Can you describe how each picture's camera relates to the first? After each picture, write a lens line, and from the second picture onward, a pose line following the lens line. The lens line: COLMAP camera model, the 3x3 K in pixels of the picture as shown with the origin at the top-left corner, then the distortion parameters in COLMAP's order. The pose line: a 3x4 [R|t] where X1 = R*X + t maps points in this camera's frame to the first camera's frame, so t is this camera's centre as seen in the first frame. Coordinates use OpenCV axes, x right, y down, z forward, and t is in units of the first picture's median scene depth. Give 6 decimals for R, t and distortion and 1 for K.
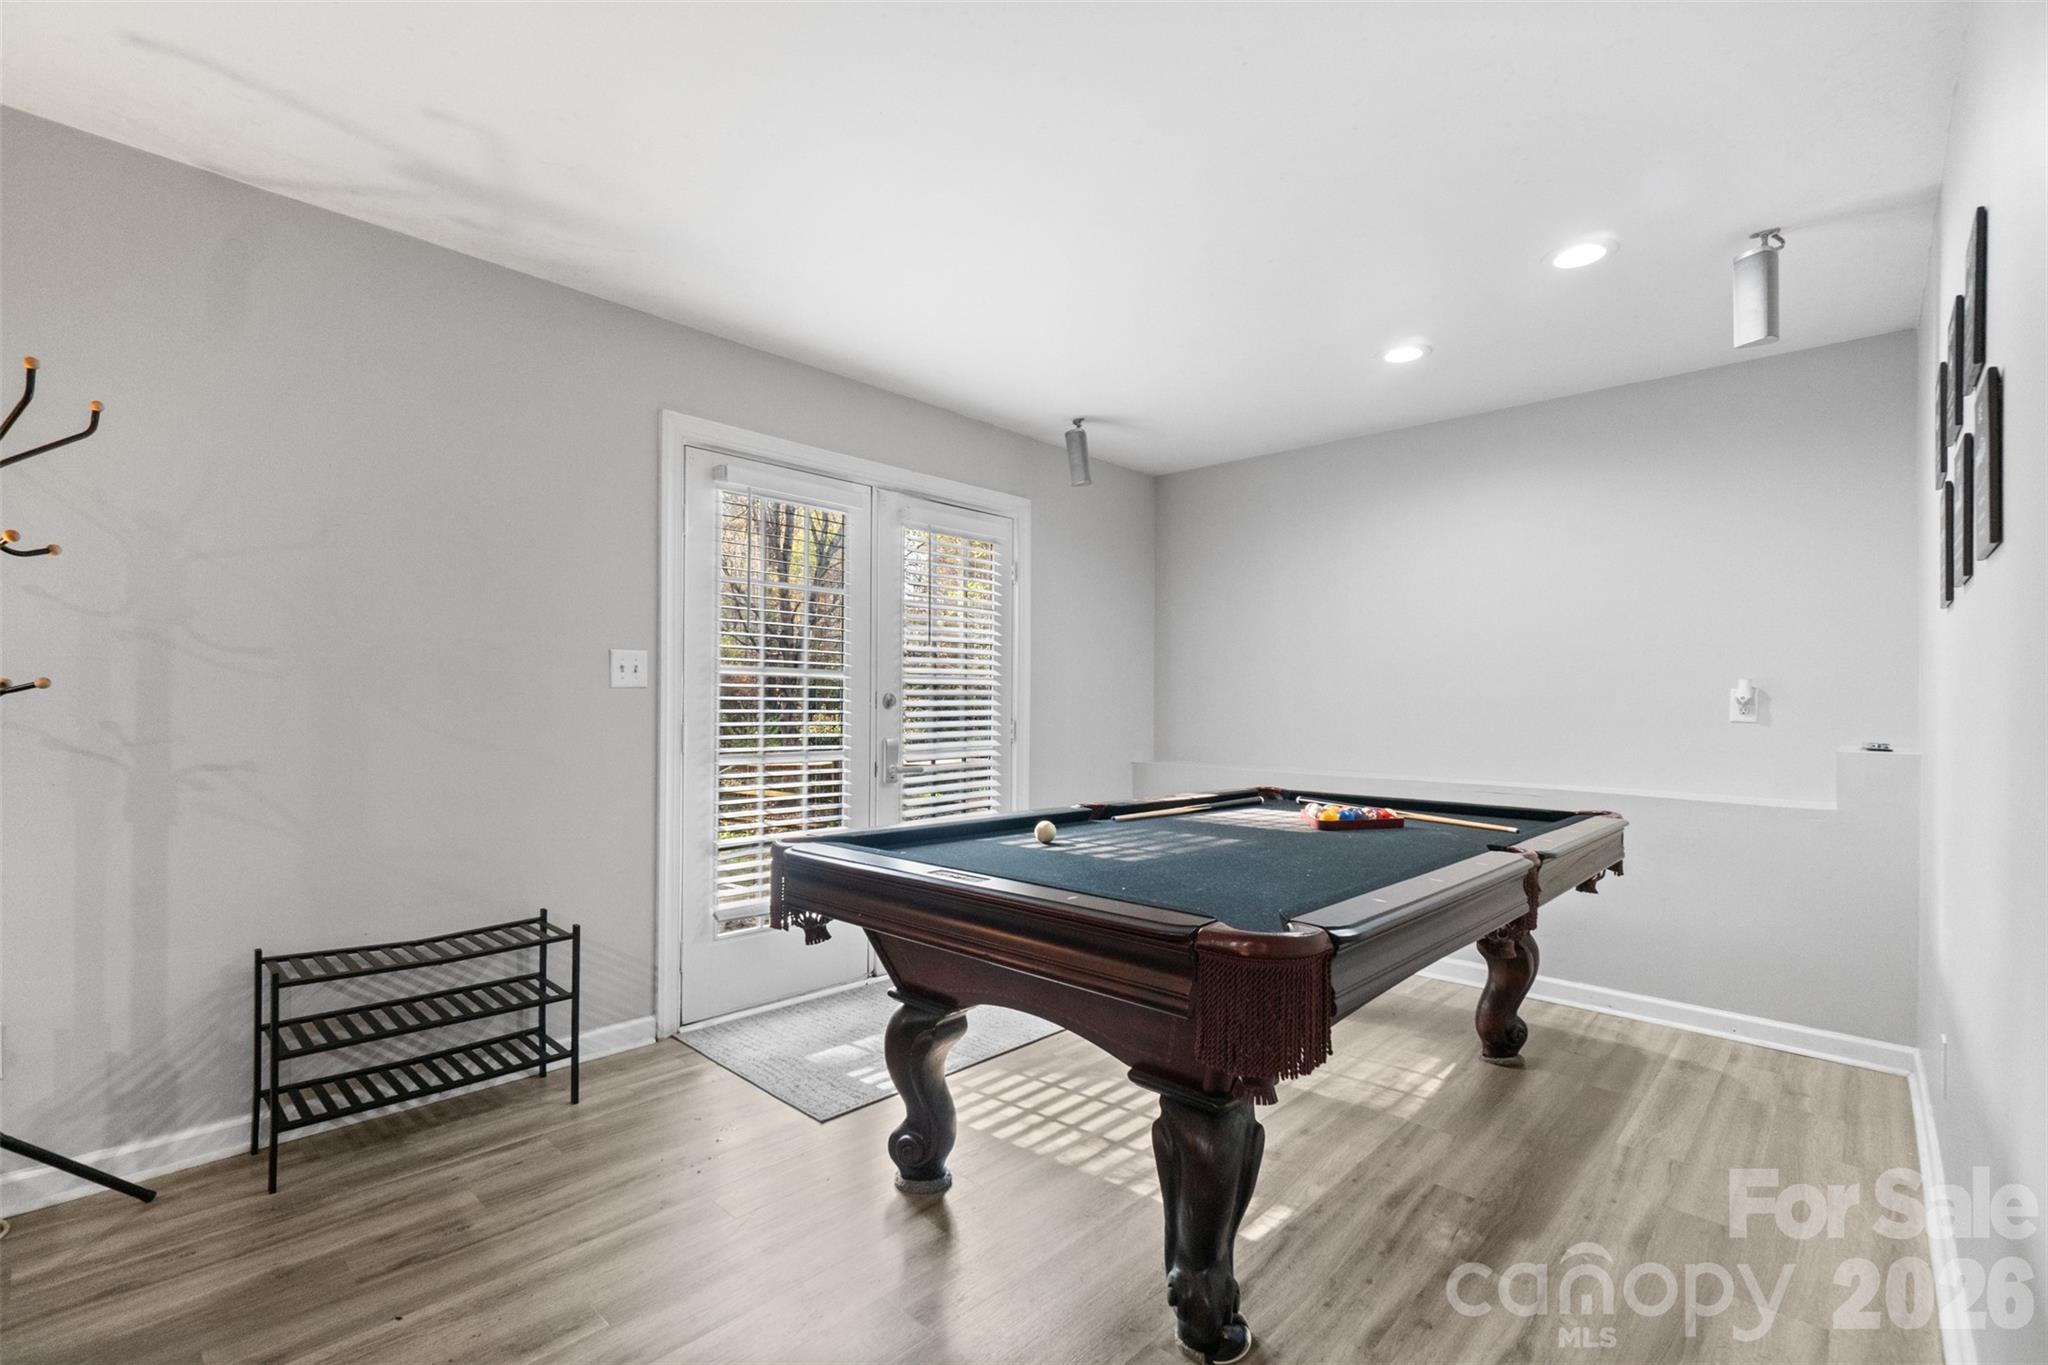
lens RADIAL K [[904.4, 0, 979.9], [0, 904.4, 719.3], [0, 0, 1]] dist [-0.001630, 0.003568]
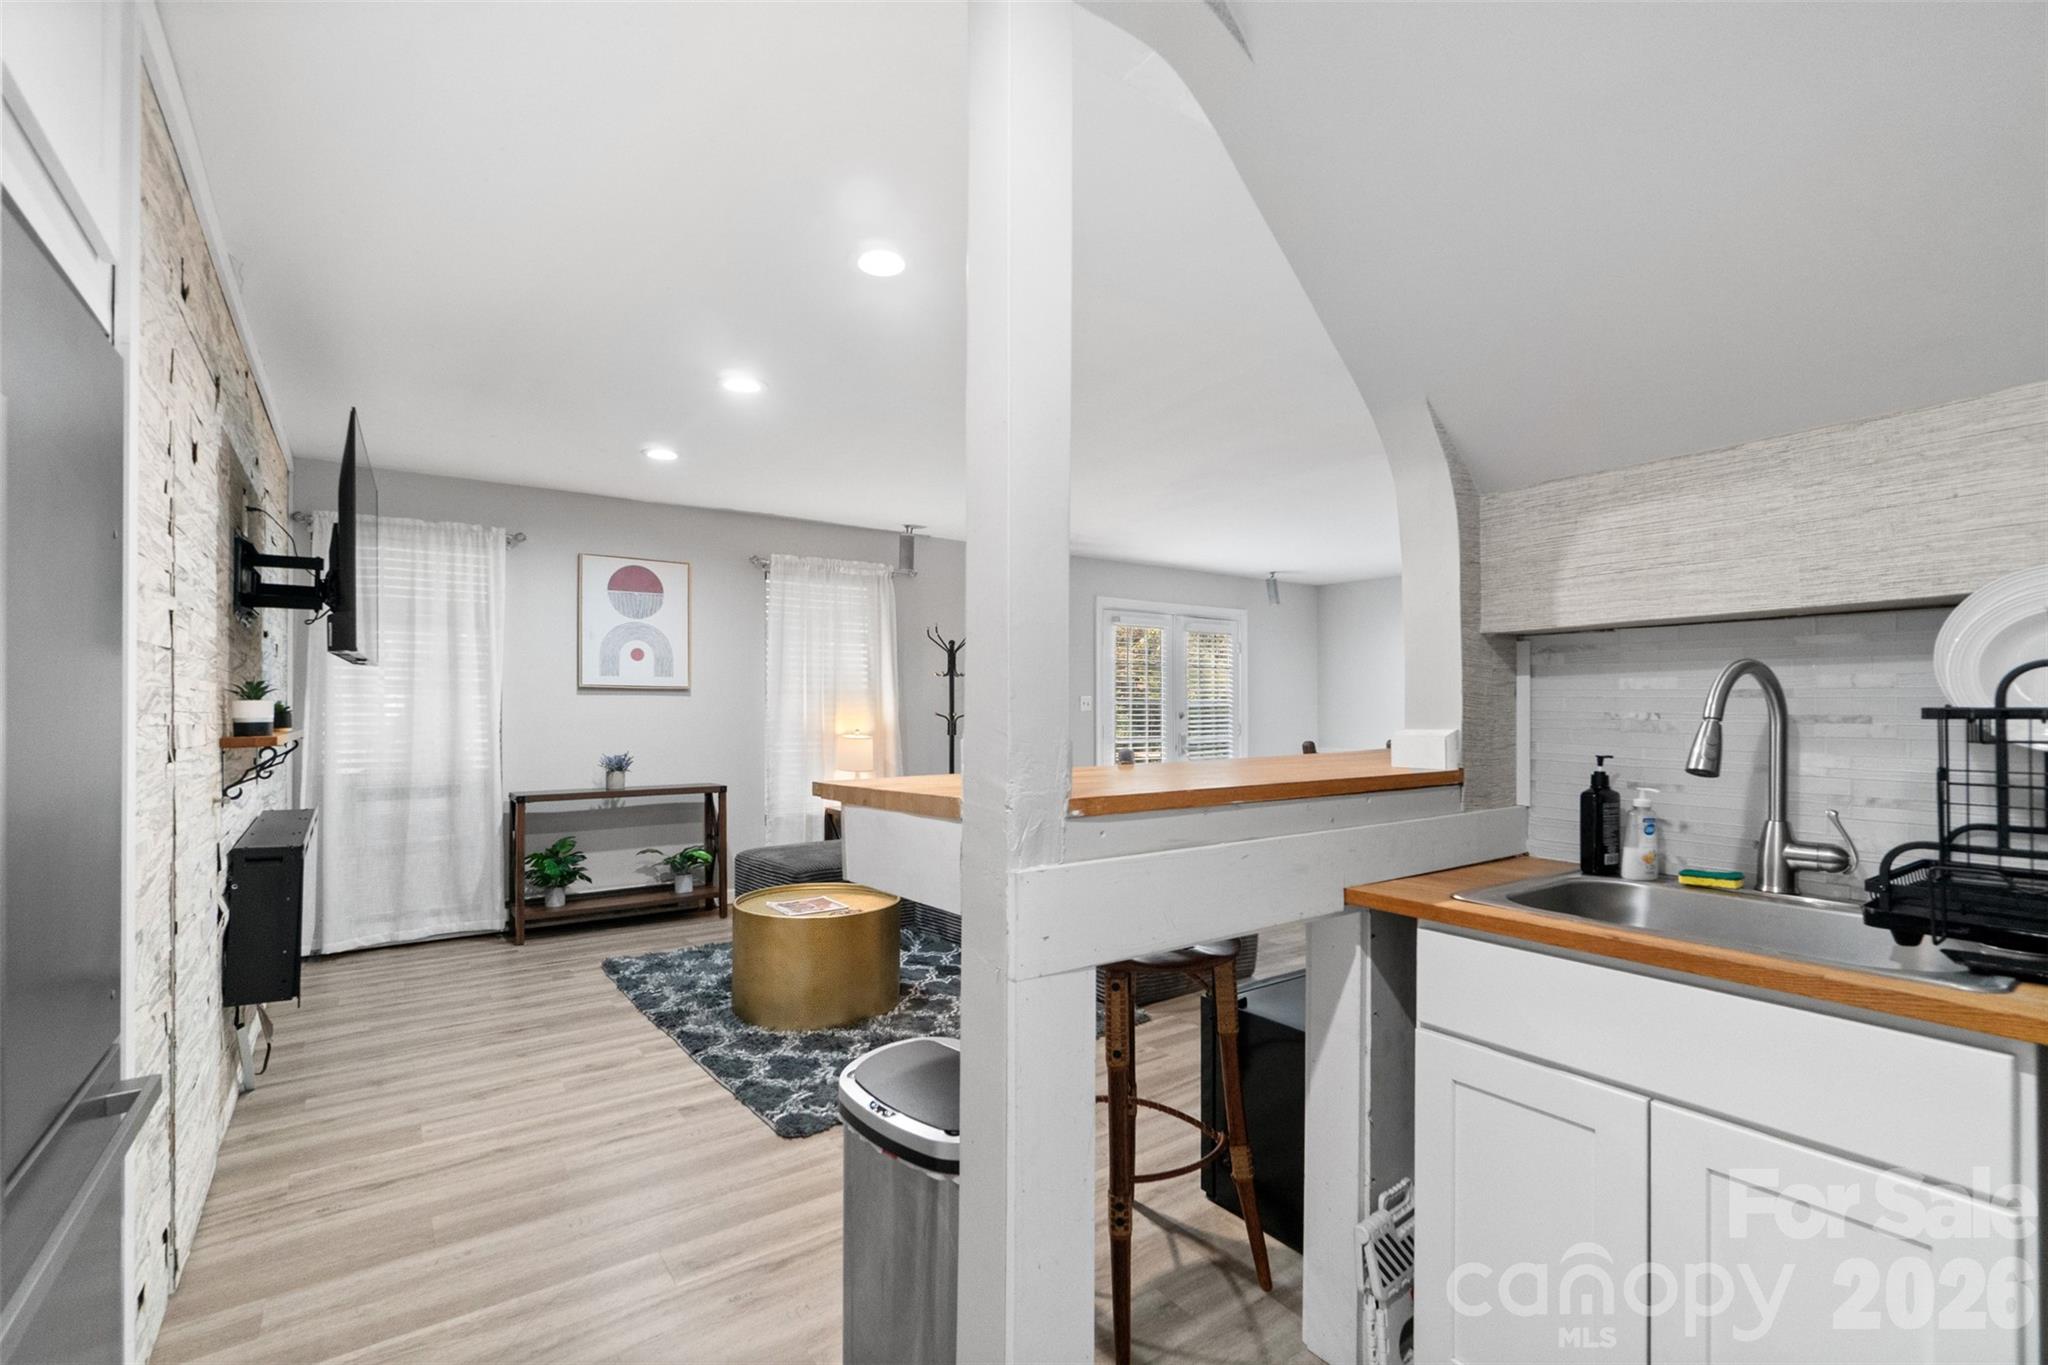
lens RADIAL K [[904.4, 0, 1019.4], [0, 904.4, 687.5], [0, 0, 1]] dist [-0.001630, 0.003568]
pose [[0.988243, -0.011503, -0.152460, -0.227353], [0.005766, 0.999260, -0.038022, -0.009036], [0.152784, 0.036696, 0.987578, -1.685881]]
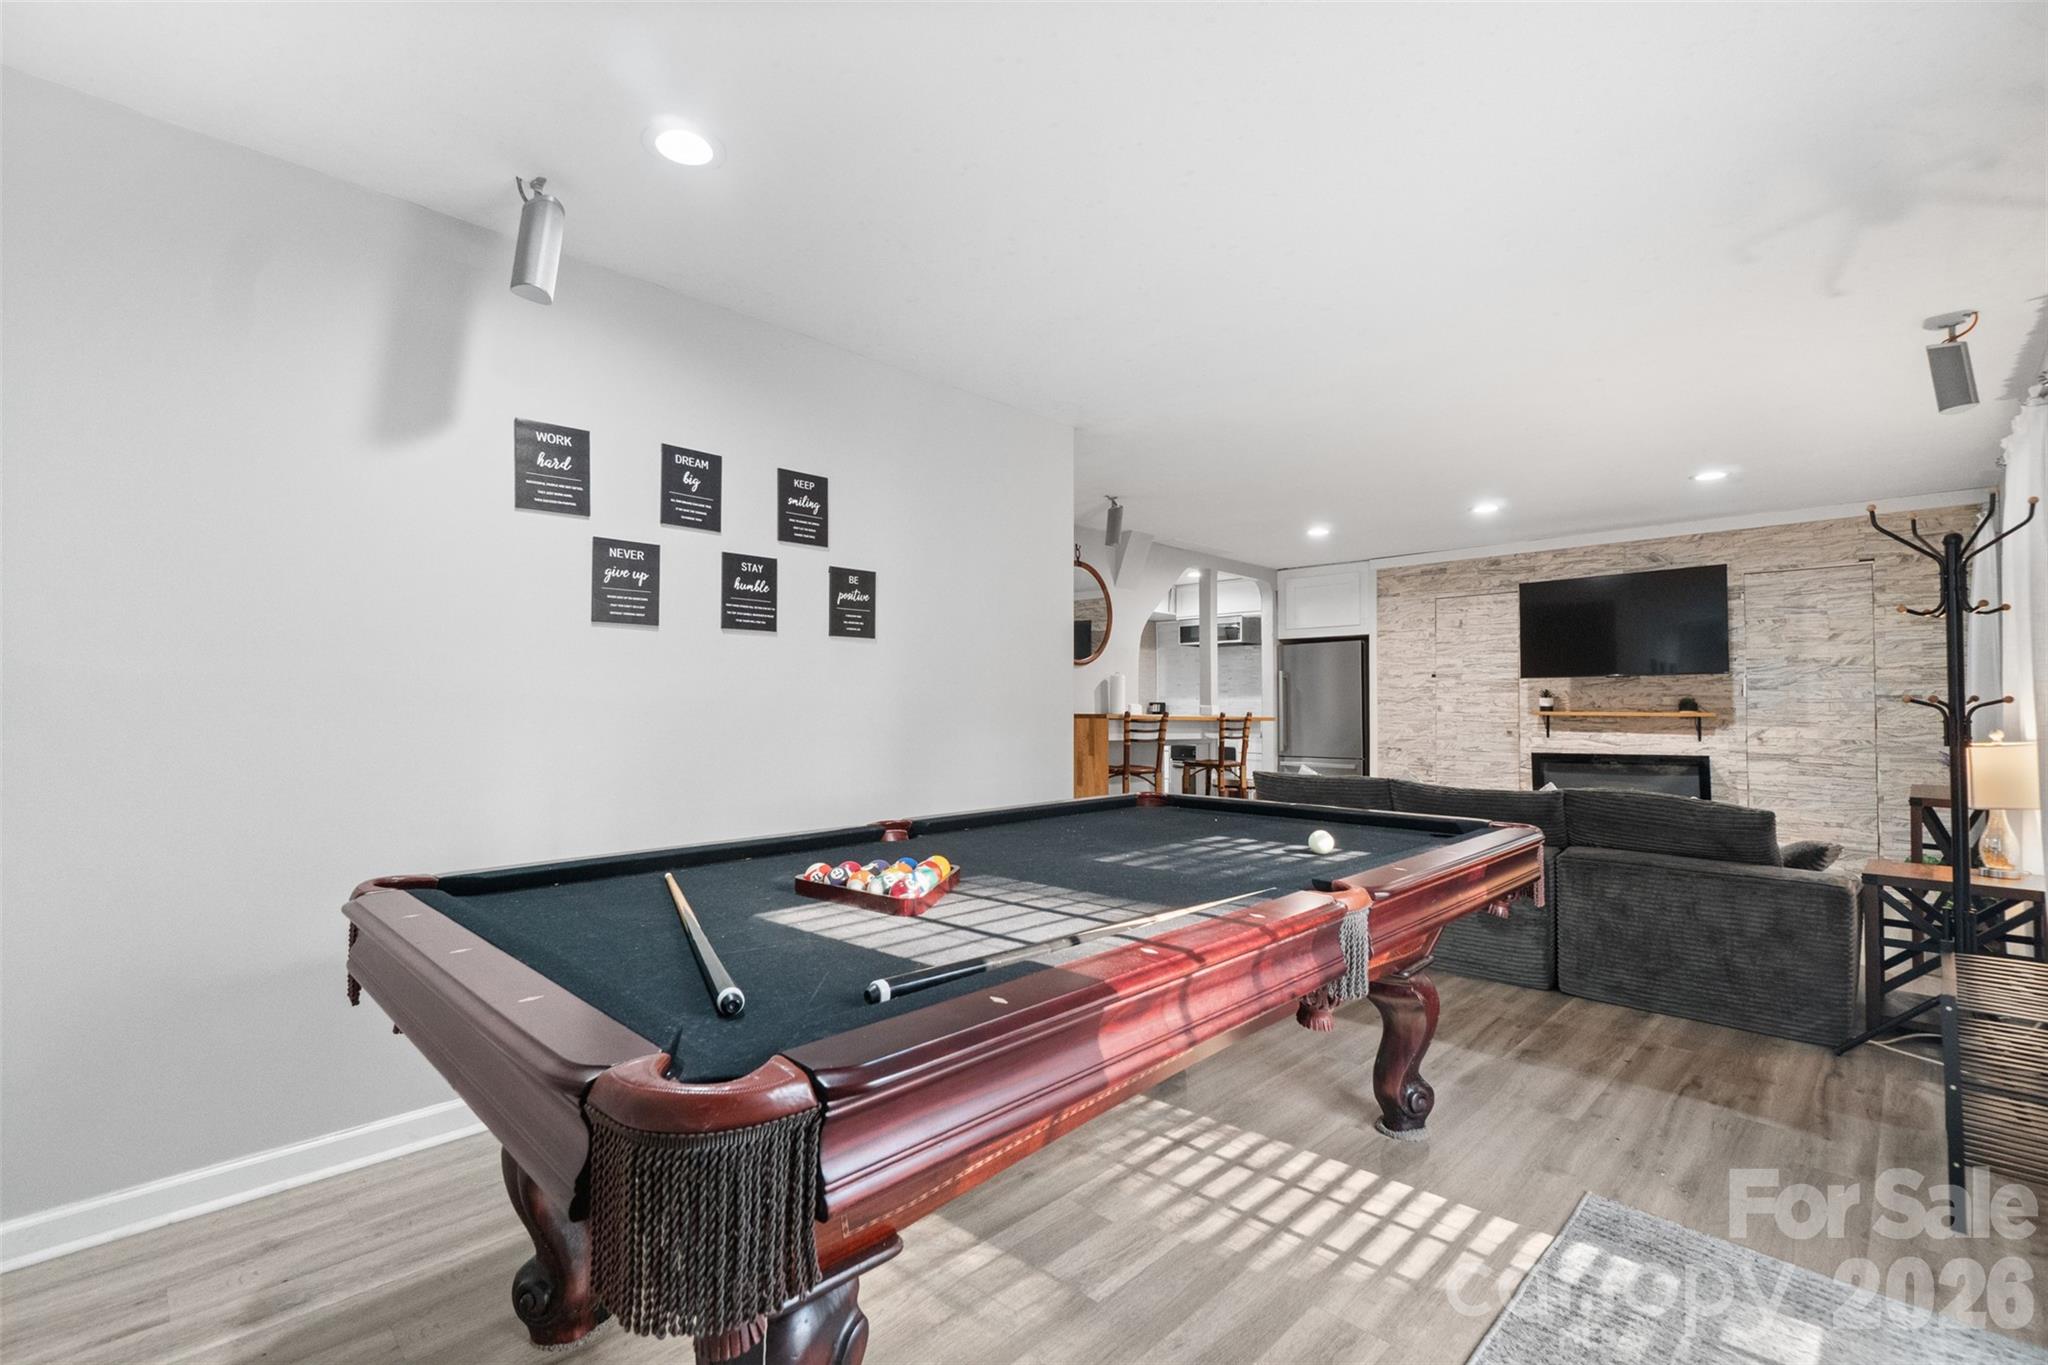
lens RADIAL K [[904.4, 0, 1020.8], [0, 904.4, 691.8], [0, 0, 1]] dist [-0.001630, 0.003568]
pose [[-0.999819, -0.014155, -0.012676, 0.354640], [-0.014012, 0.999839, -0.011250, -0.008974], [0.012833, -0.011071, -0.999856, 1.744844]]
